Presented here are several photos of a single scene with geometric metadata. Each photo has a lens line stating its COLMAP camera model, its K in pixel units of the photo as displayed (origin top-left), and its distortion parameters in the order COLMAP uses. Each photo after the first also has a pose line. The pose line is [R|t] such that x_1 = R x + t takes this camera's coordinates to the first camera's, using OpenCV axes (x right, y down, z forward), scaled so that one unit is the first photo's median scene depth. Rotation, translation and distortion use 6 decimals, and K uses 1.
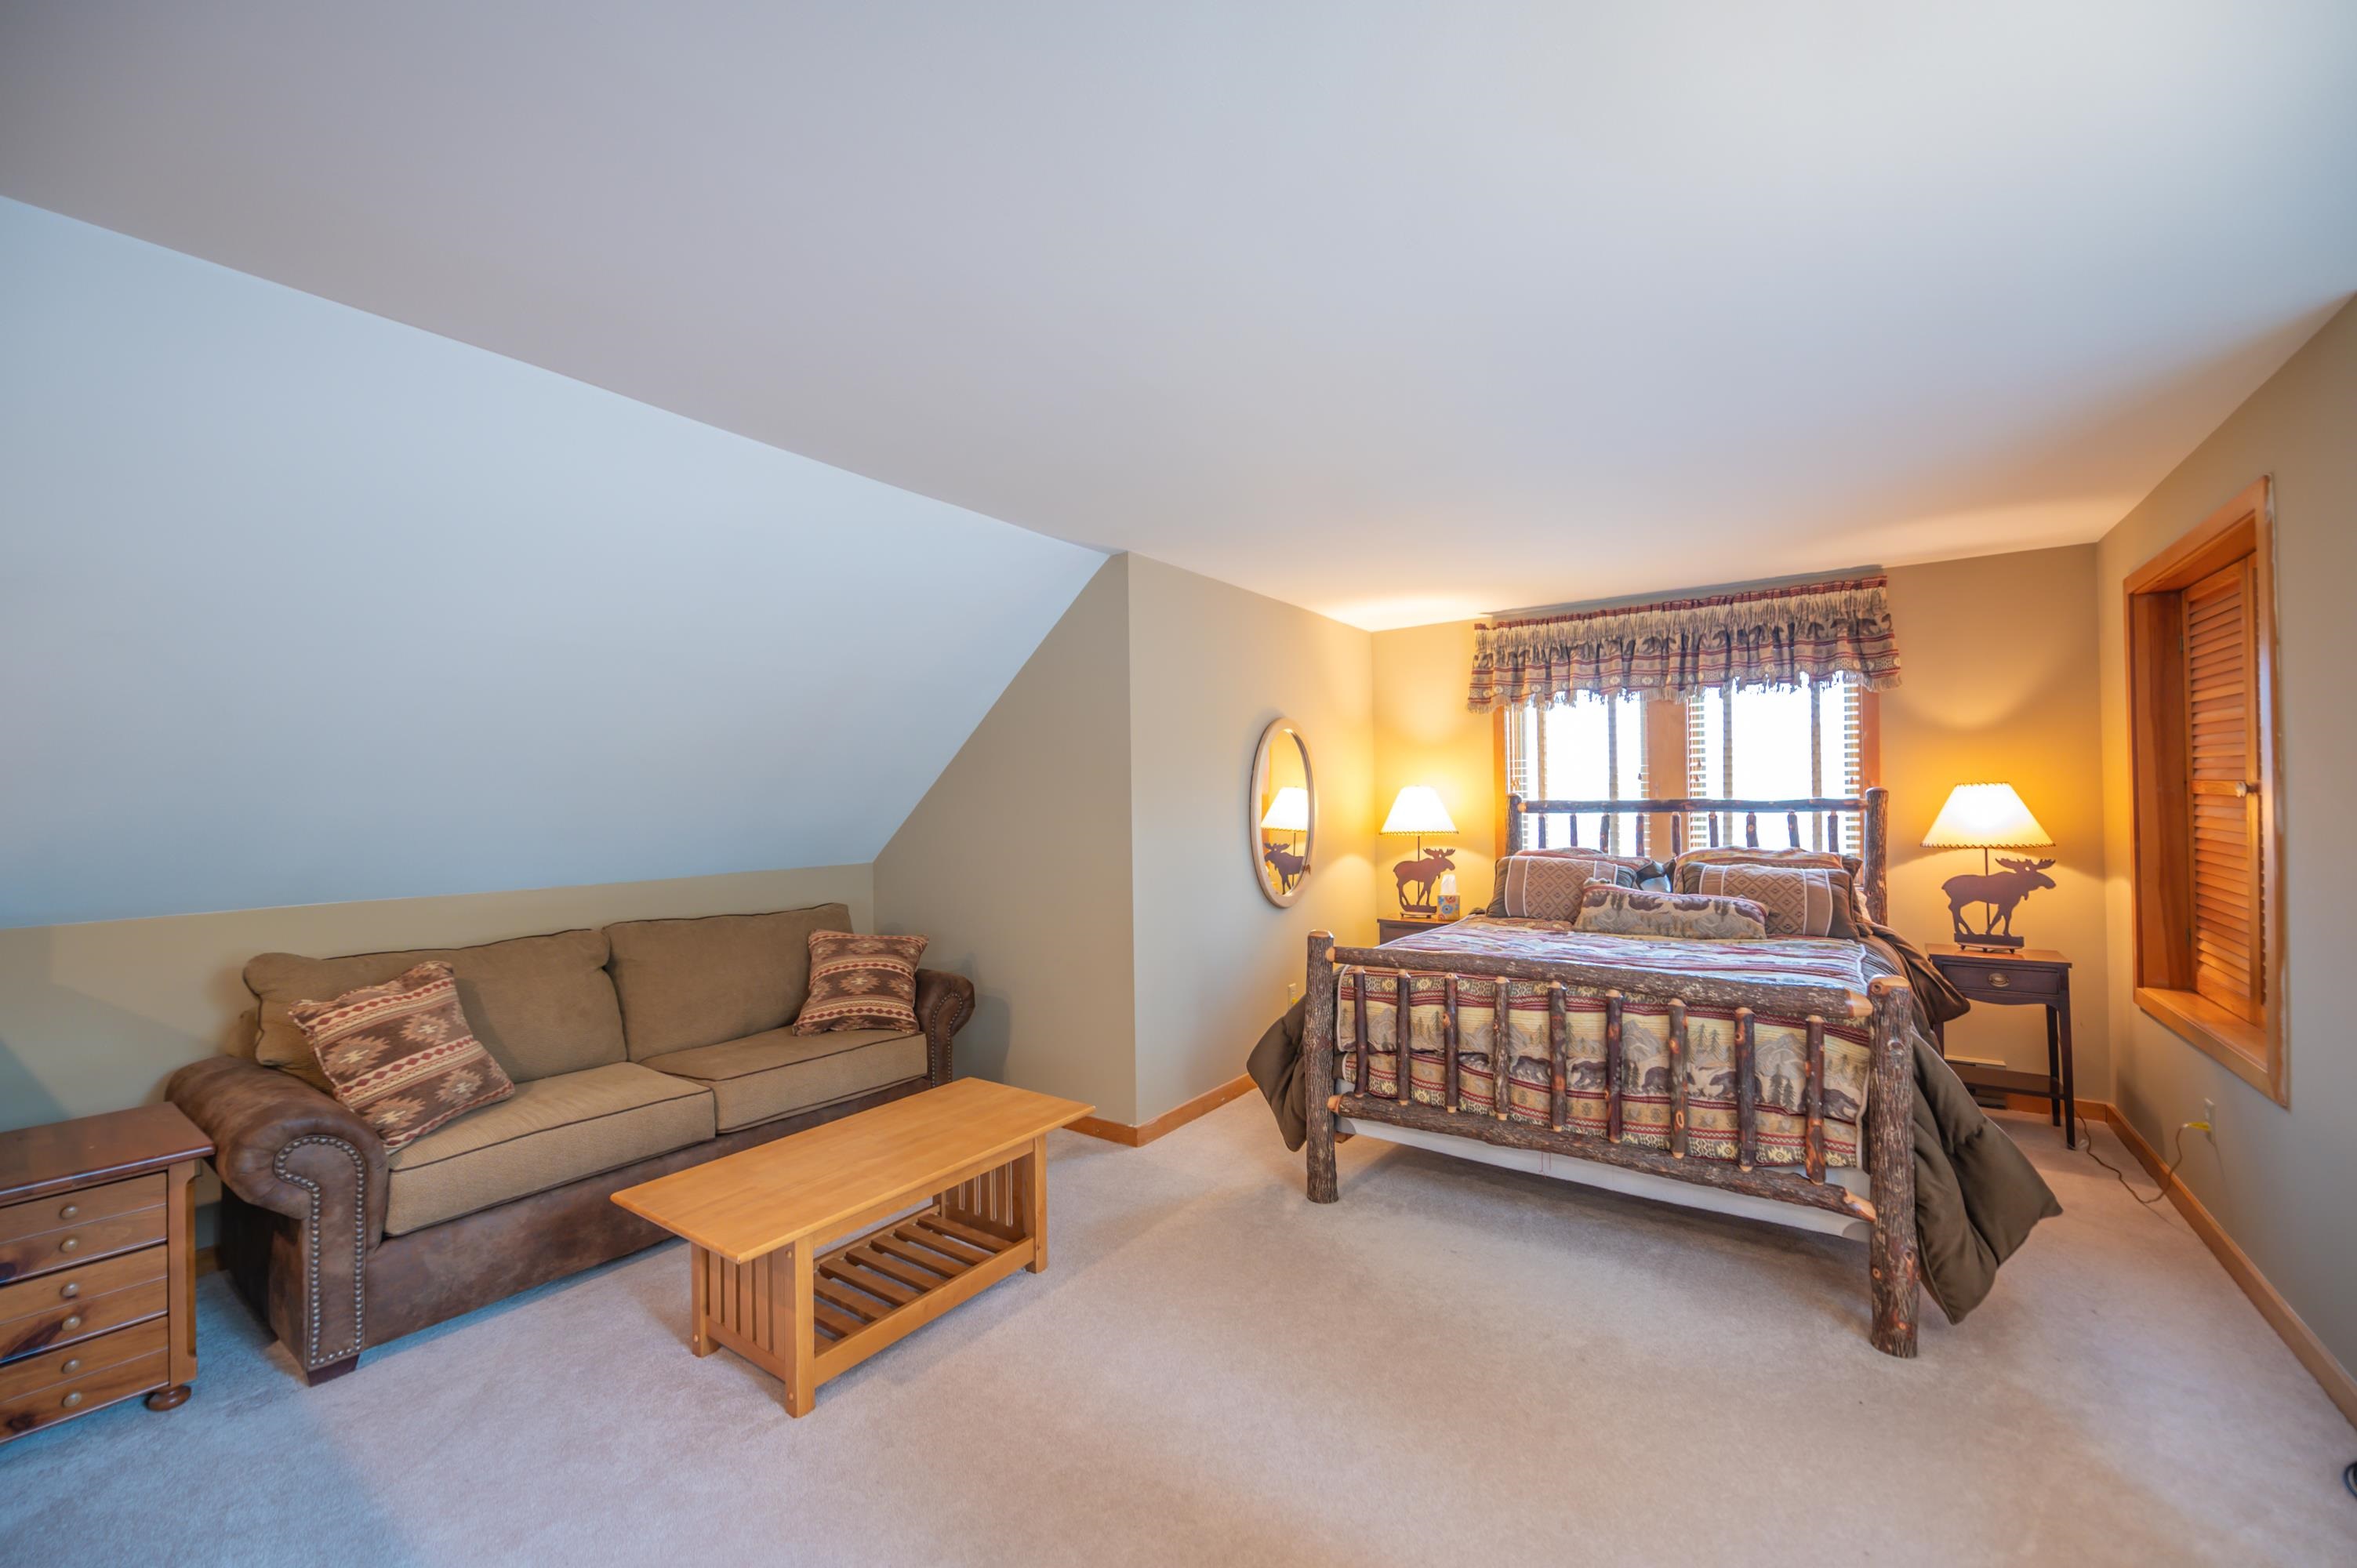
lens RADIAL K [[942.4, 0, 1168.0], [0, 942.4, 783.8], [0, 0, 1]] dist [-0.000081, -0.004048]
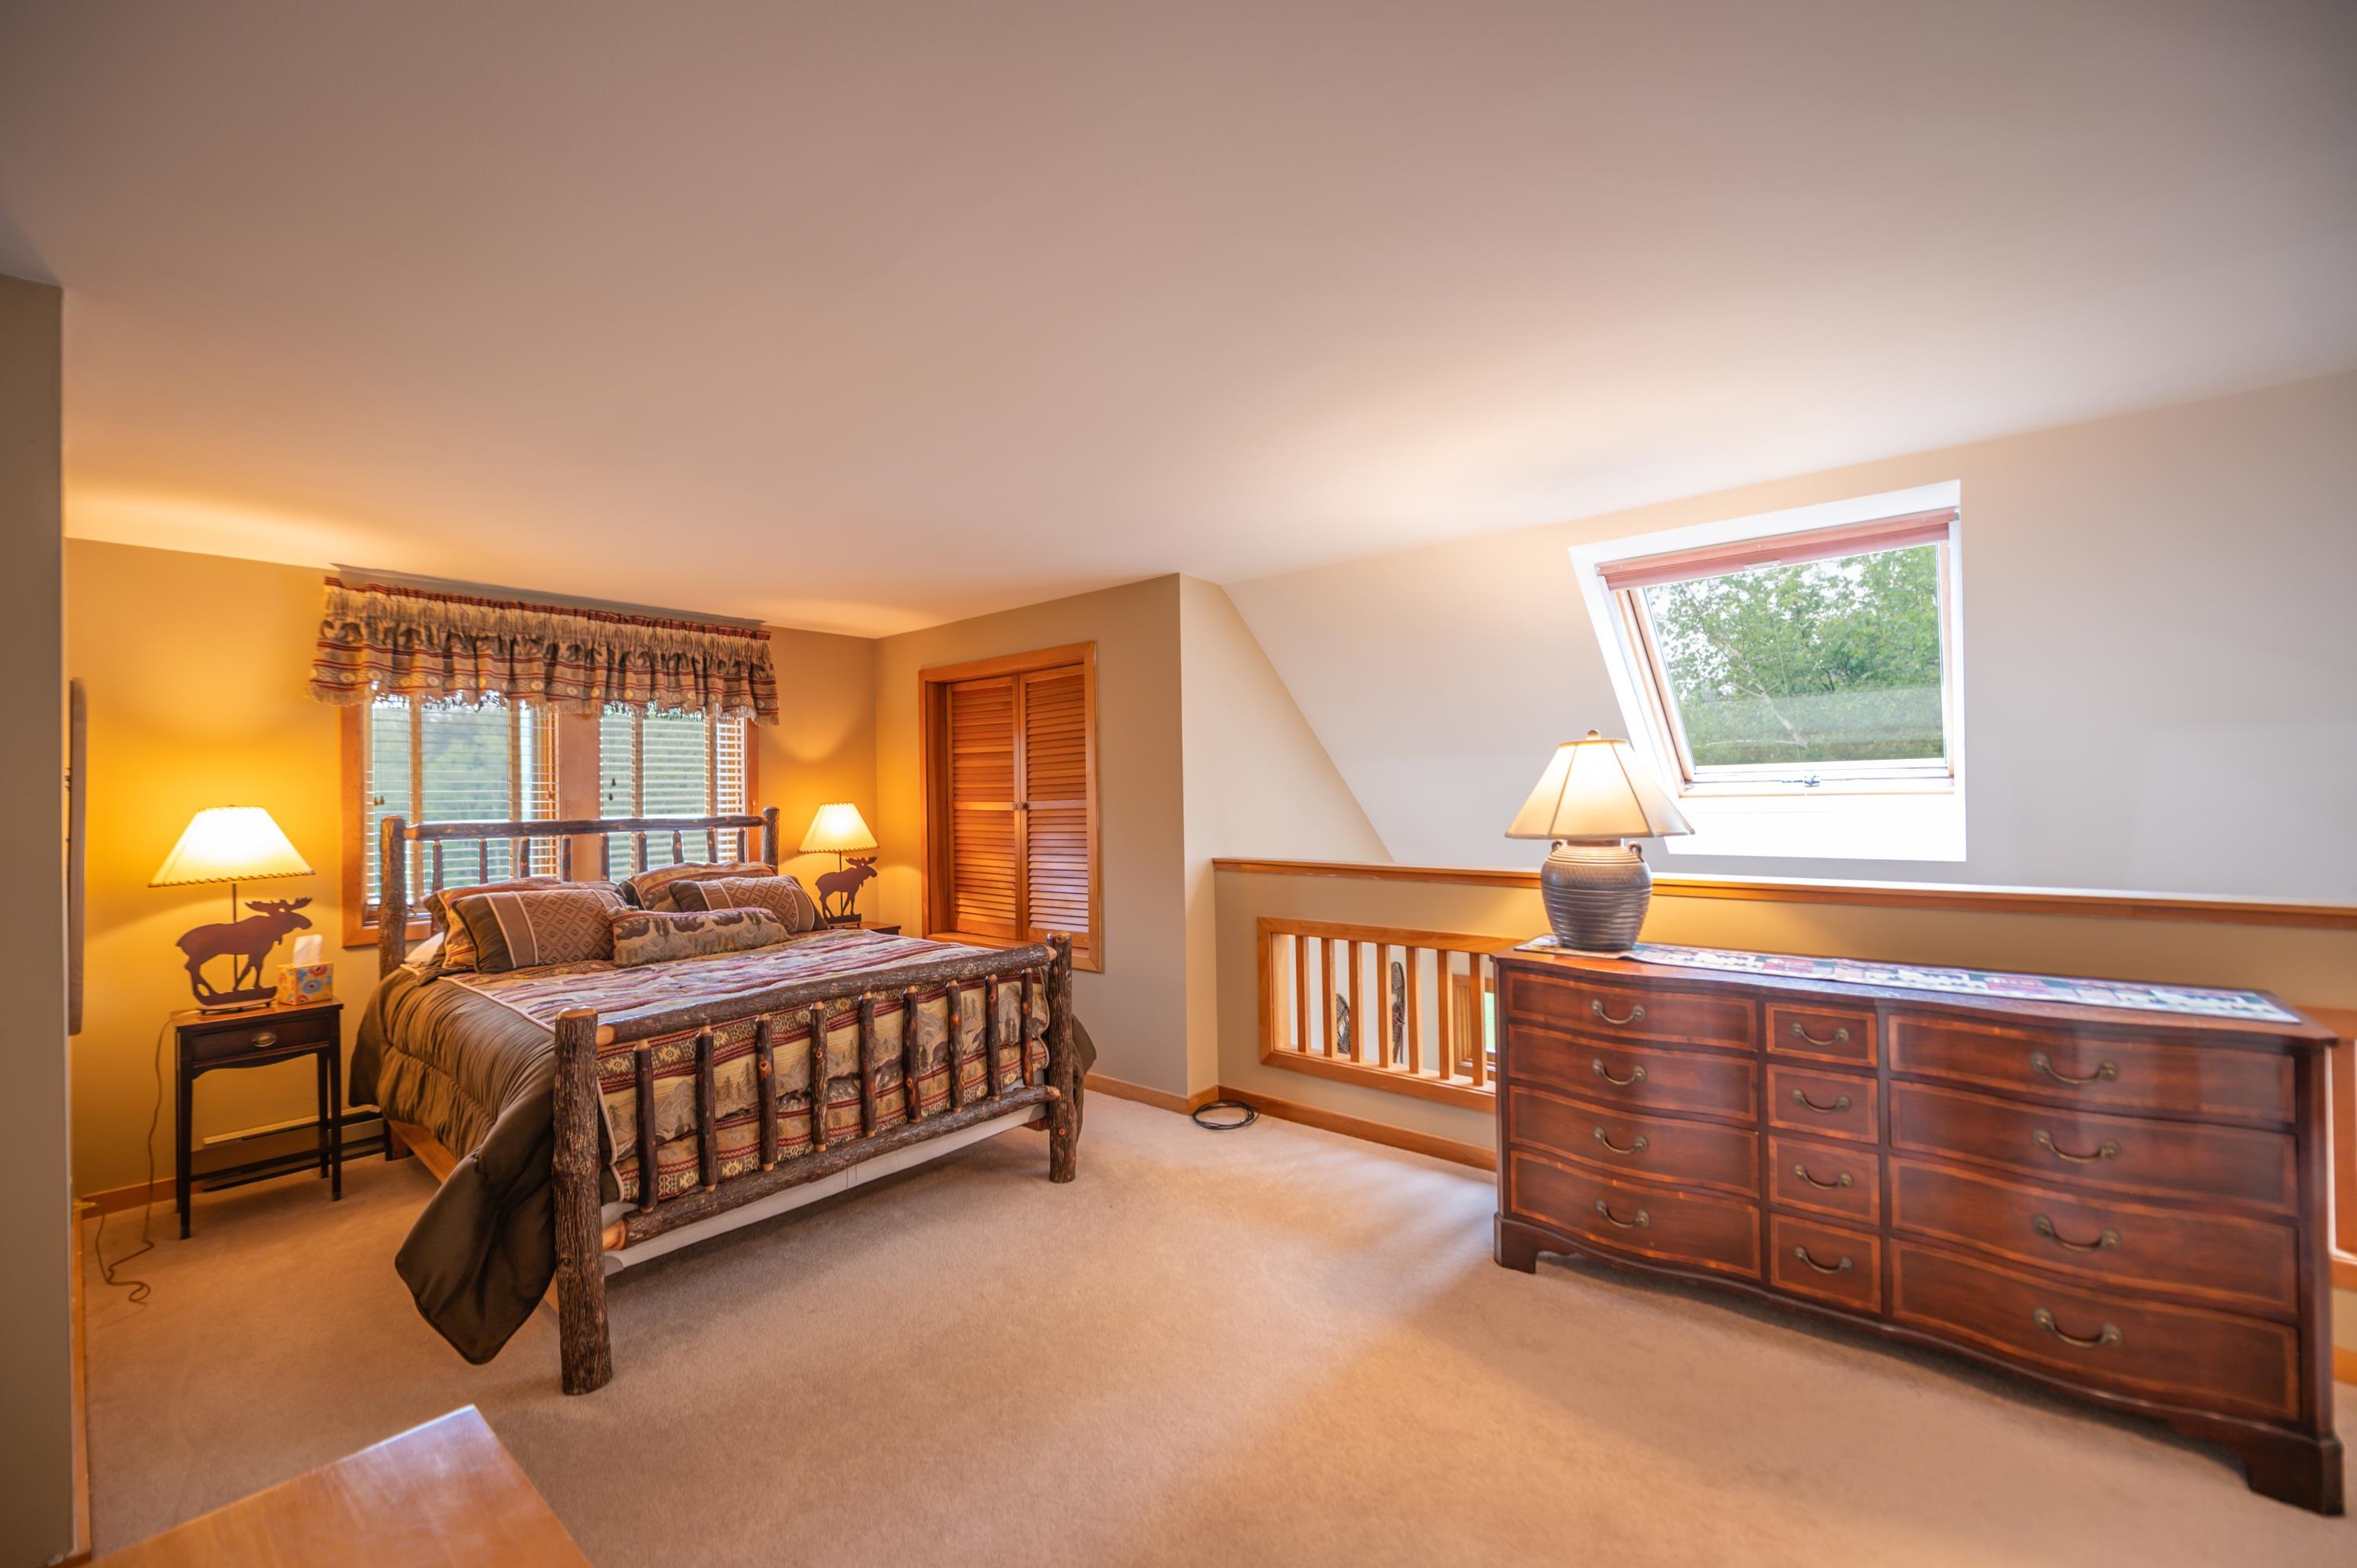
lens RADIAL K [[942.4, 0, 1168.0], [0, 942.4, 783.8], [0, 0, 1]] dist [-0.000081, -0.004048]
pose [[0.086550, 0.023378, 0.995973, -0.388956], [0.000967, 0.999722, -0.023550, 0.003592], [-0.996247, 0.003001, 0.086503, 0.378179]]
